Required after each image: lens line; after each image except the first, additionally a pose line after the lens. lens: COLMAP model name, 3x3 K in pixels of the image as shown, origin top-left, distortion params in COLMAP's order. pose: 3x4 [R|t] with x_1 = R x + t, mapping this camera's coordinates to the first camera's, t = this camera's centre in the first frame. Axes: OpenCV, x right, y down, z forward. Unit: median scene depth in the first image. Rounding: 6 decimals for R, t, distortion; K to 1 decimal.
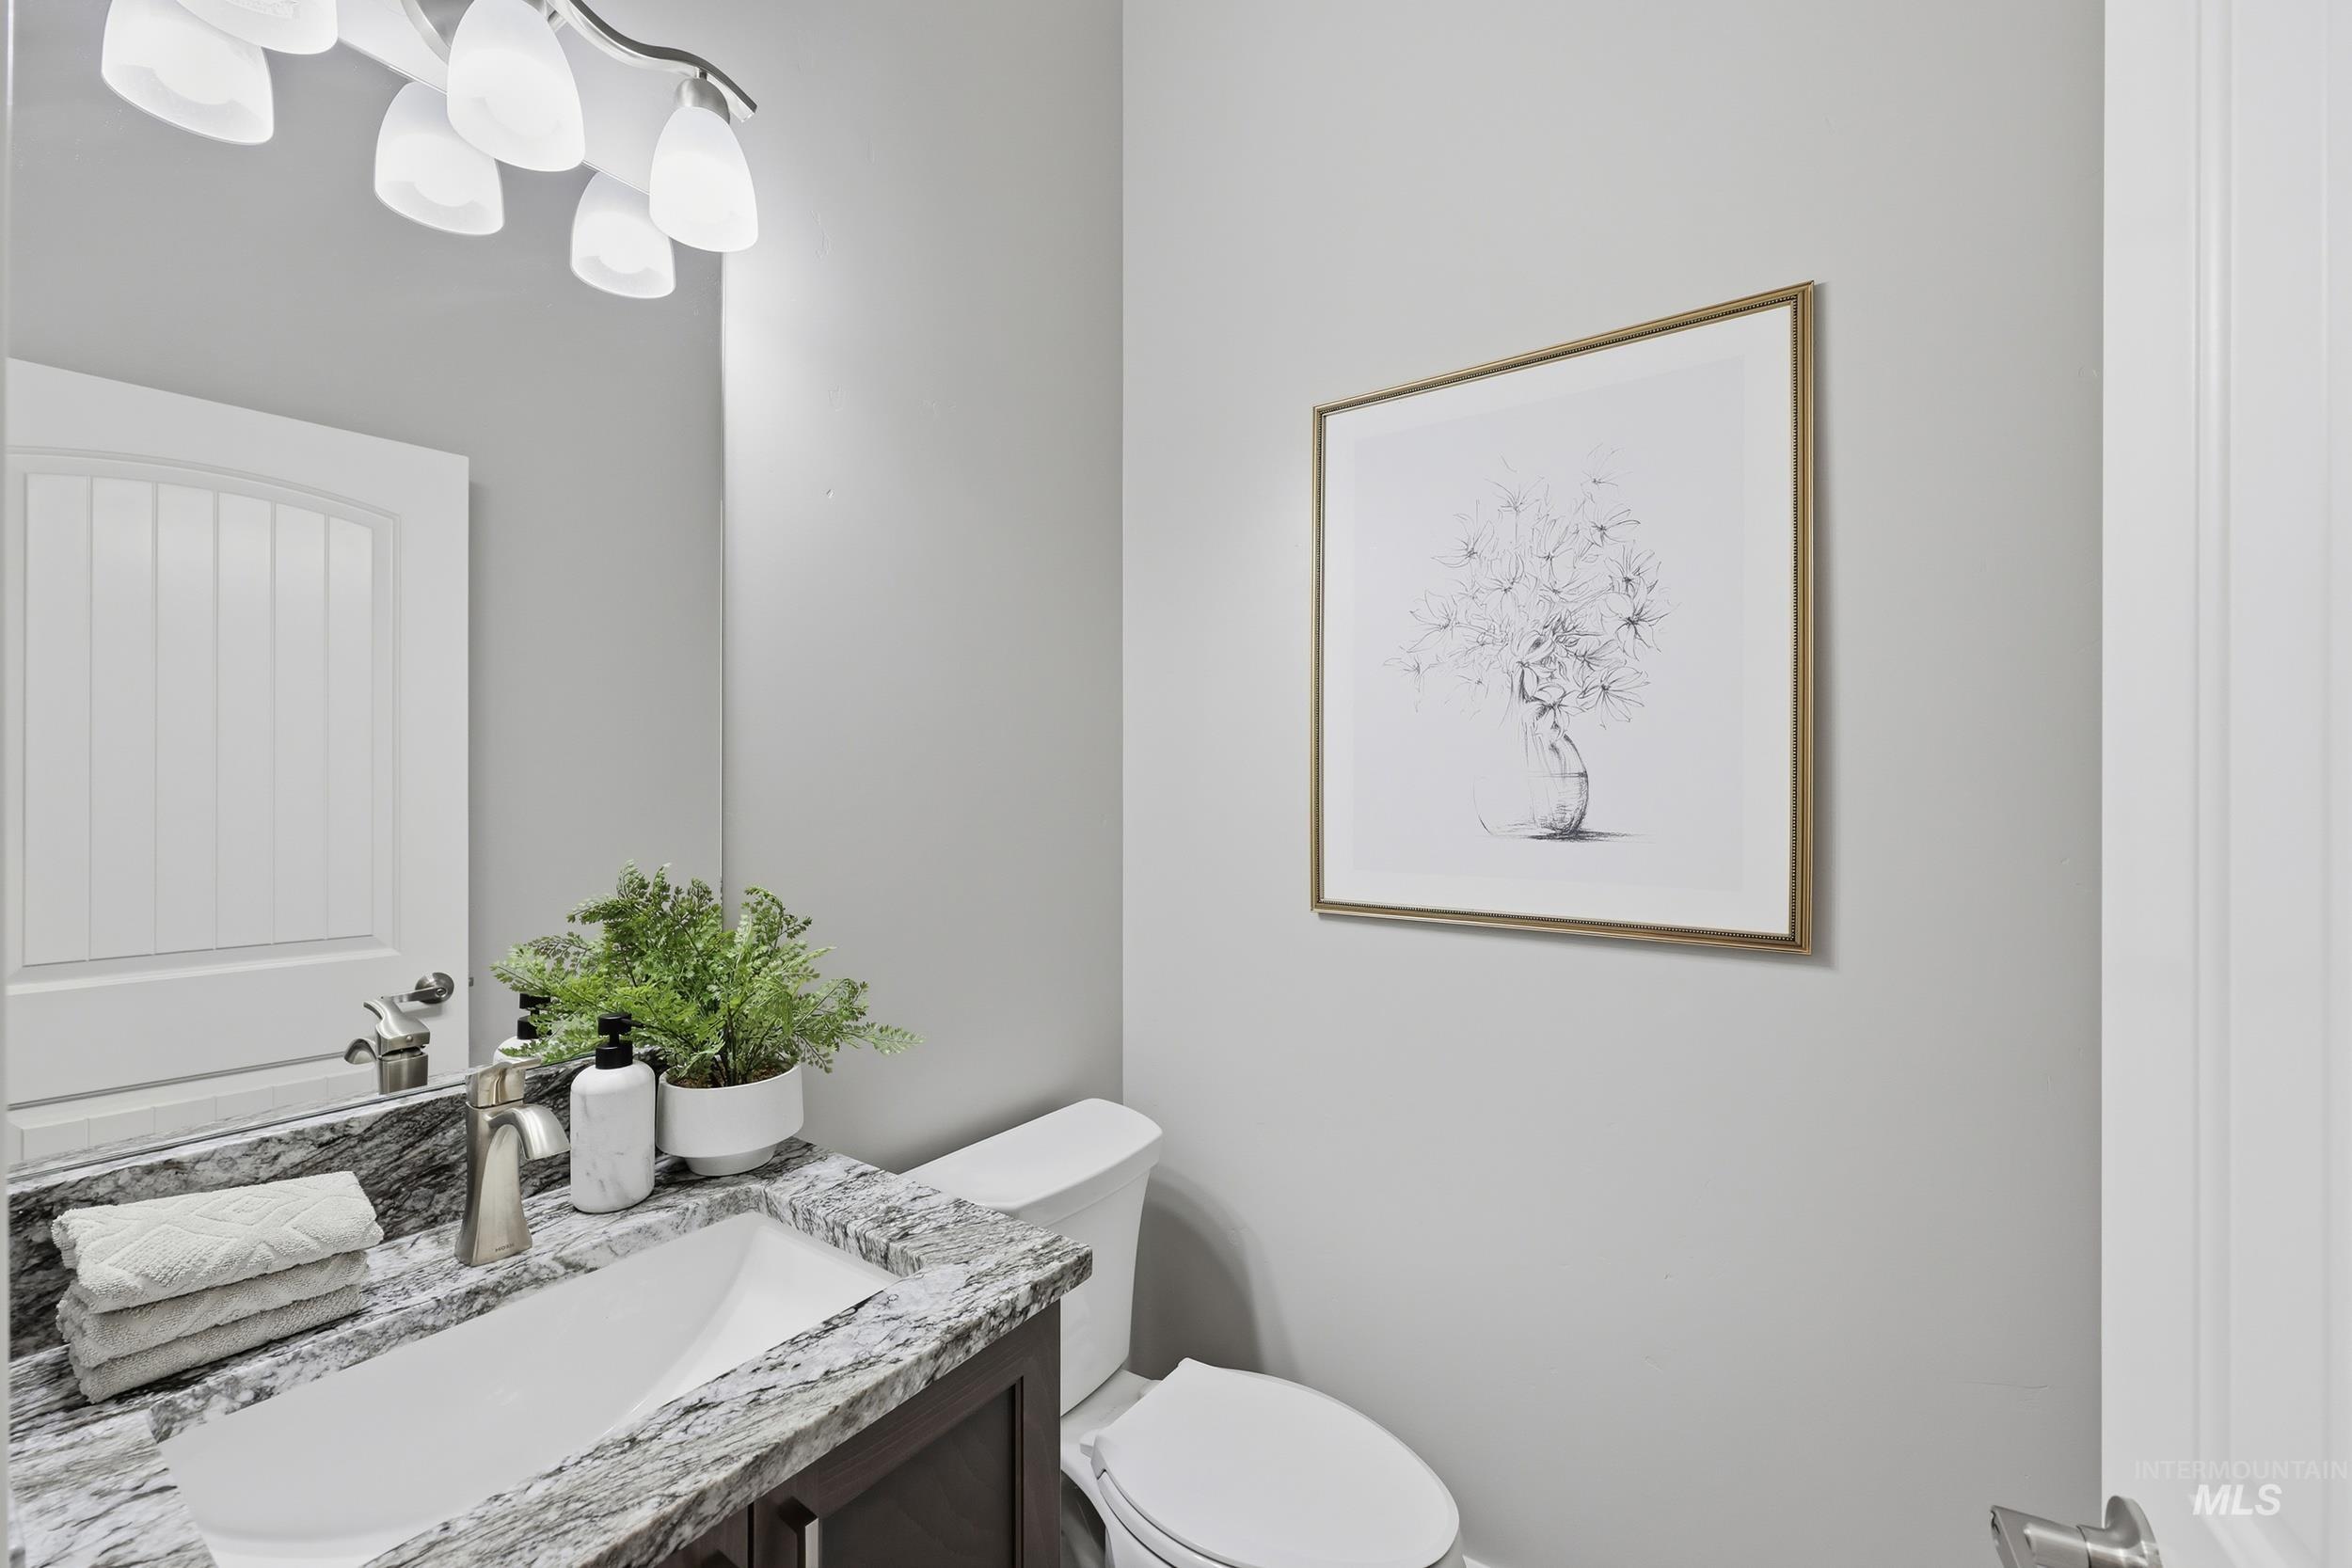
lens RADIAL K [[945.8, 0, 1173.0], [0, 945.8, 777.9], [0, 0, 1]] dist [-0.001073, -0.000119]
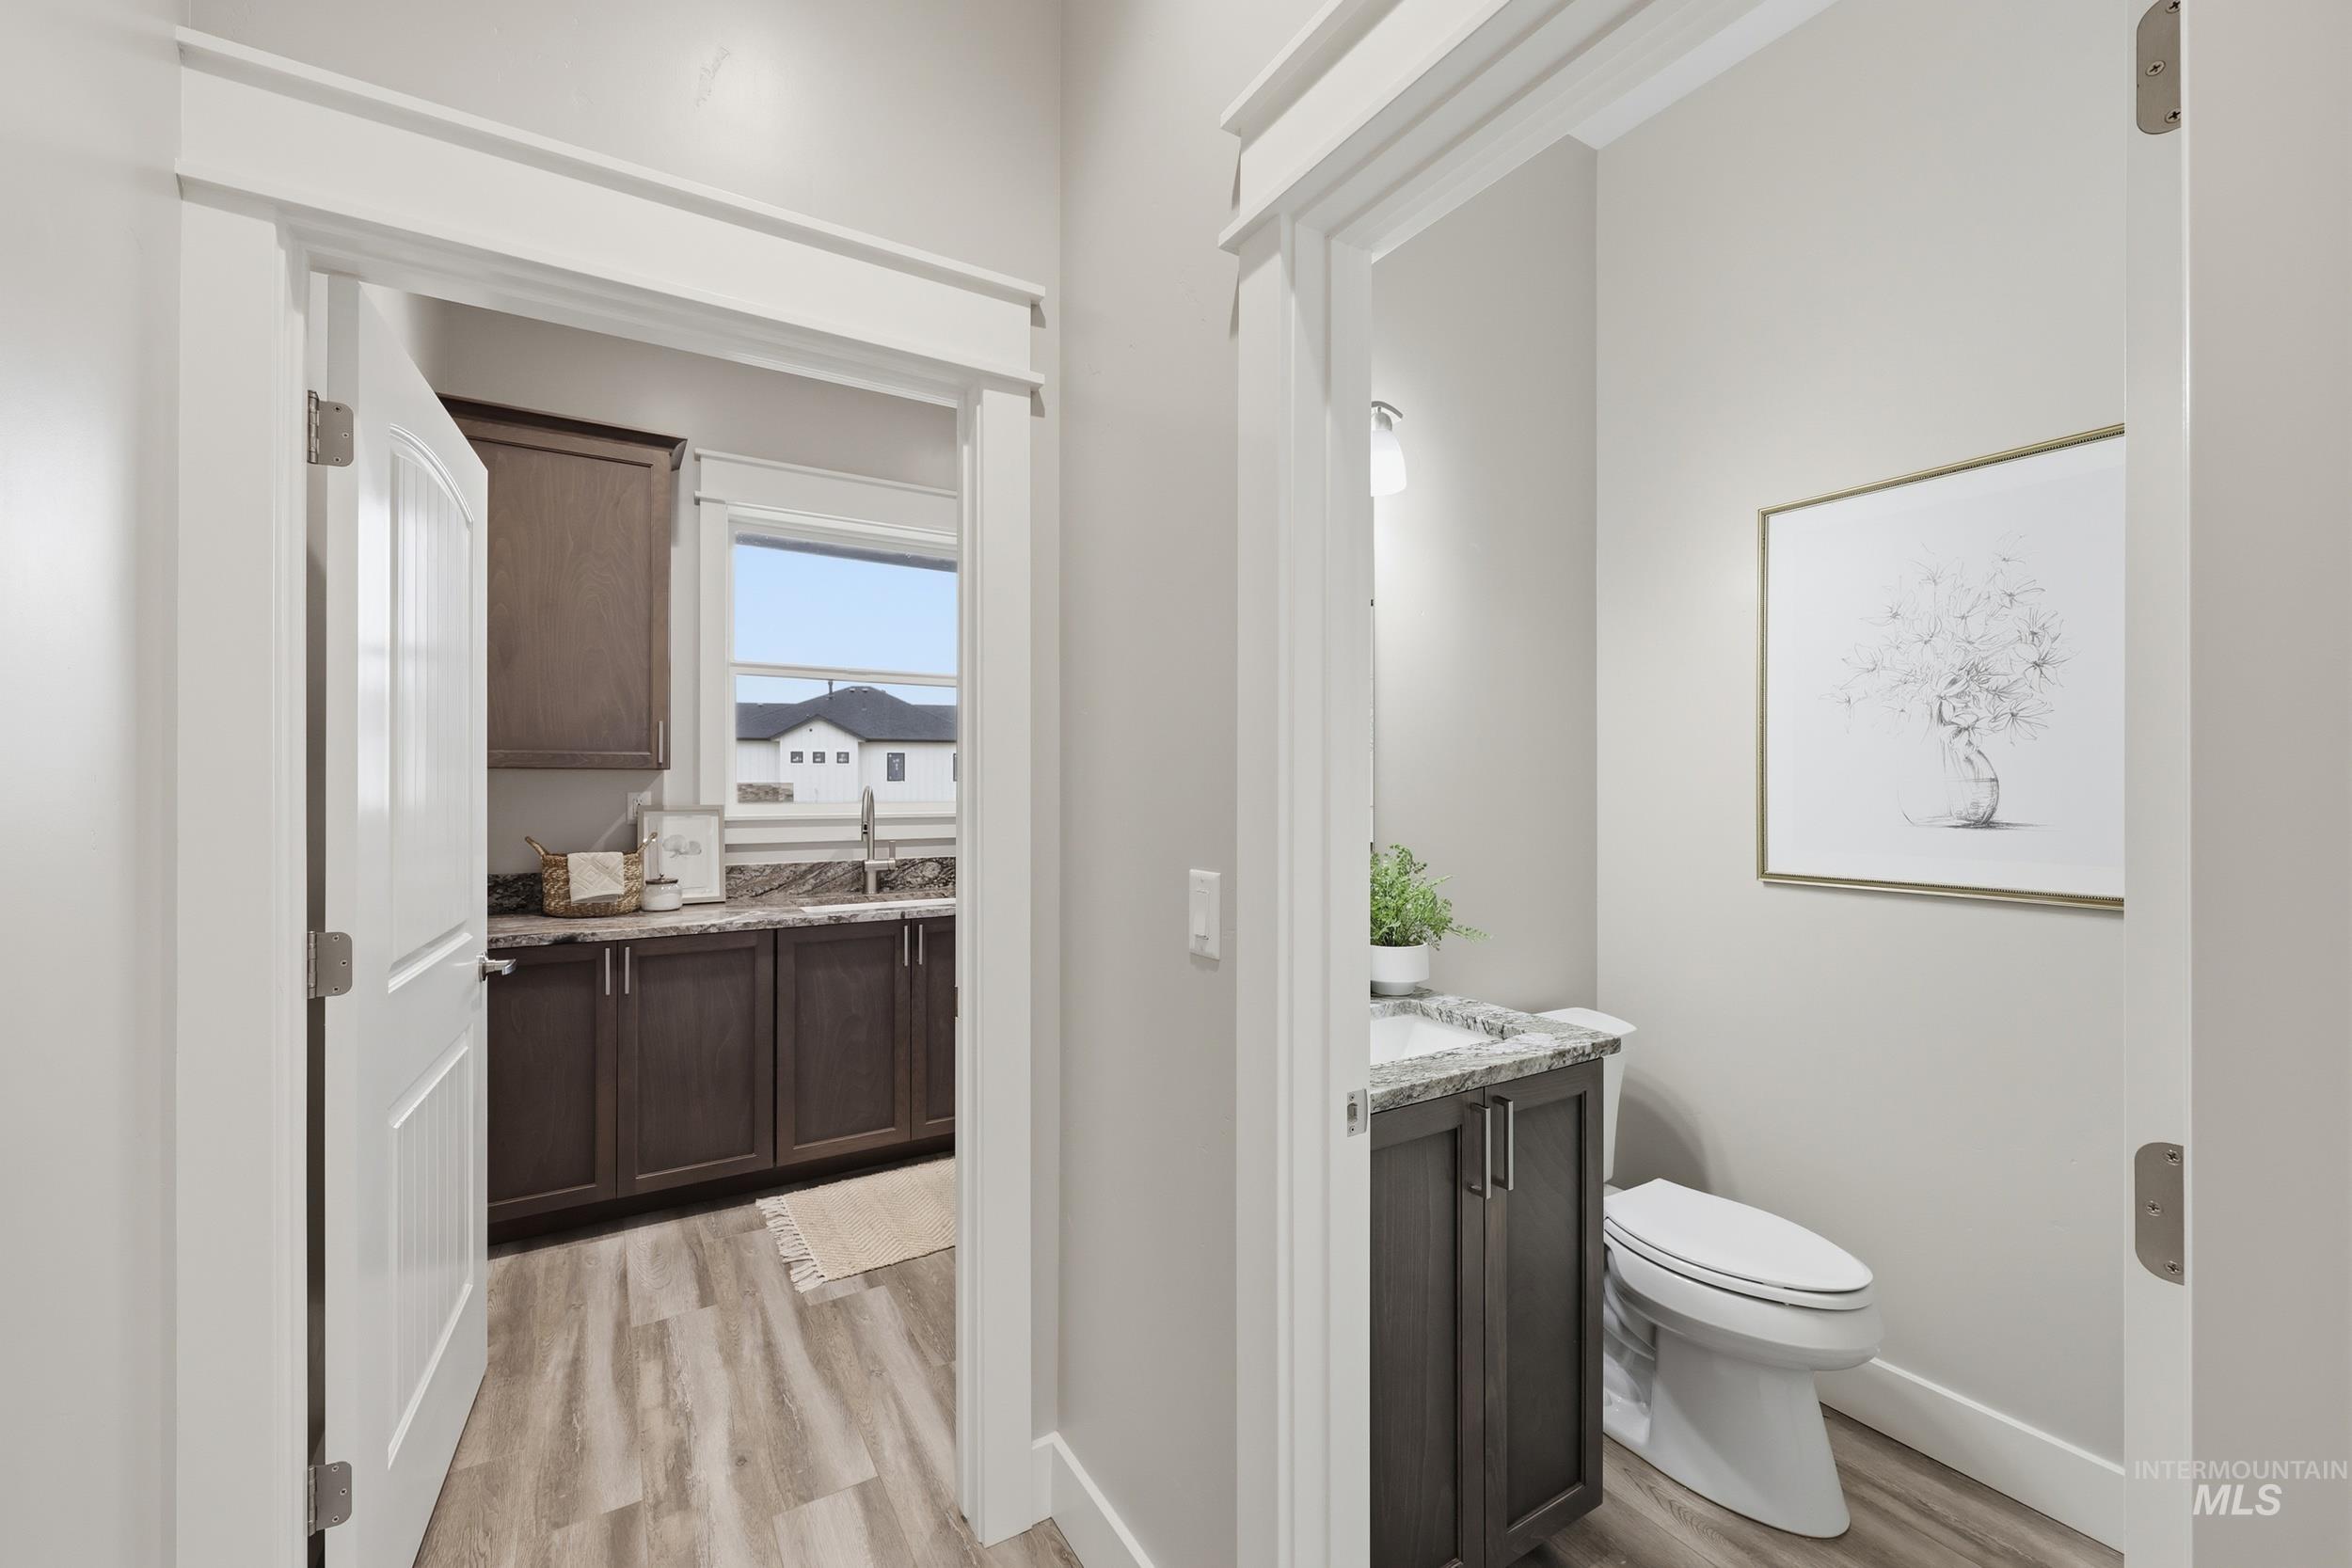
lens RADIAL K [[941.2, 0, 1172.1], [0, 941.2, 782.9], [0, 0, 1]] dist [-0.001550, 0.000074]
pose [[0.917551, -0.001842, -0.397615, -0.102813], [0.002360, 0.999997, 0.000814, -0.002944], [0.397612, -0.001685, 0.917552, -0.676763]]
